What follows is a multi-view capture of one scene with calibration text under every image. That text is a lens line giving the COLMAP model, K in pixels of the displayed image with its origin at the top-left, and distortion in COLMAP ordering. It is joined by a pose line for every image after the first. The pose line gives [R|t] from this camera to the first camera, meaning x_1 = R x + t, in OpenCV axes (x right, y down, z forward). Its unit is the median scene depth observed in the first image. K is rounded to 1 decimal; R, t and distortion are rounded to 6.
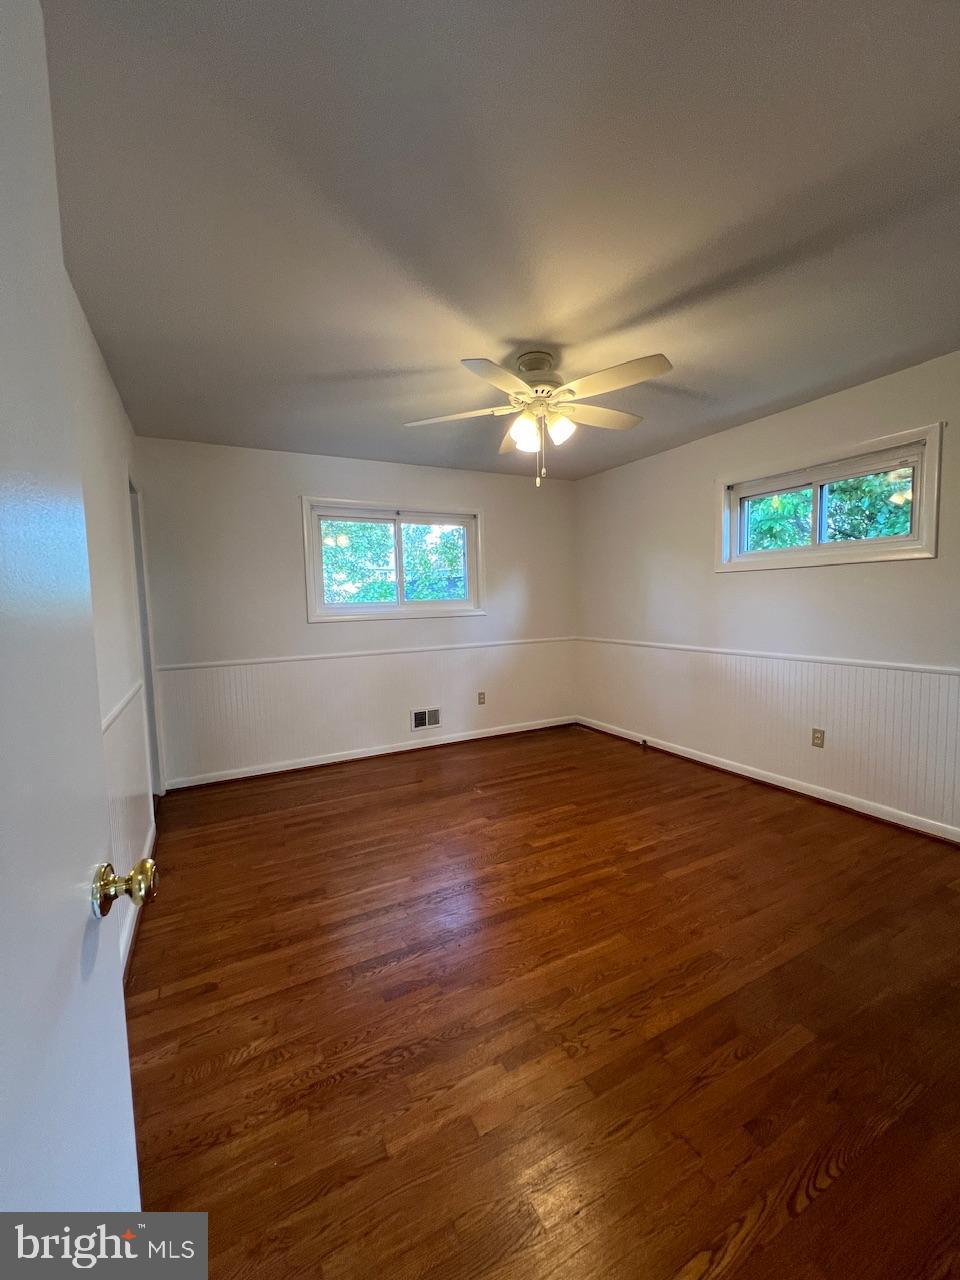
lens RADIAL K [[509.5, 0, 476.2], [0, 509.5, 638.4], [0, 0, 1]] dist [0.001472, 0.000095]
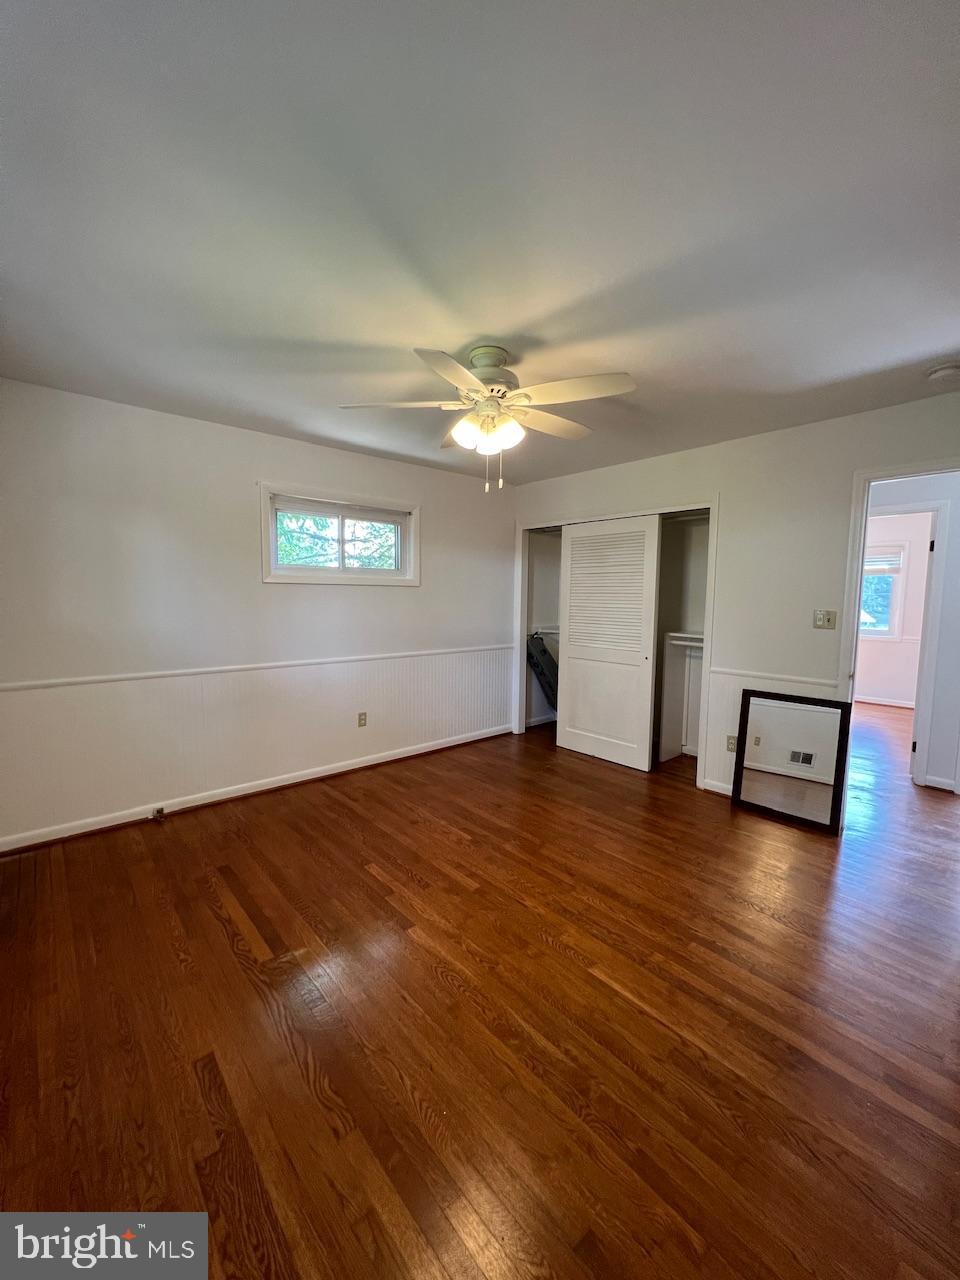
lens RADIAL K [[509.5, 0, 476.2], [0, 509.5, 644.2], [0, 0, 1]] dist [0.001472, 0.000095]
pose [[-0.229695, -0.068646, 0.970839, -0.653584], [0.070021, 0.993759, 0.086833, -0.089109], [-0.970741, 0.087925, -0.223455, 1.035609]]
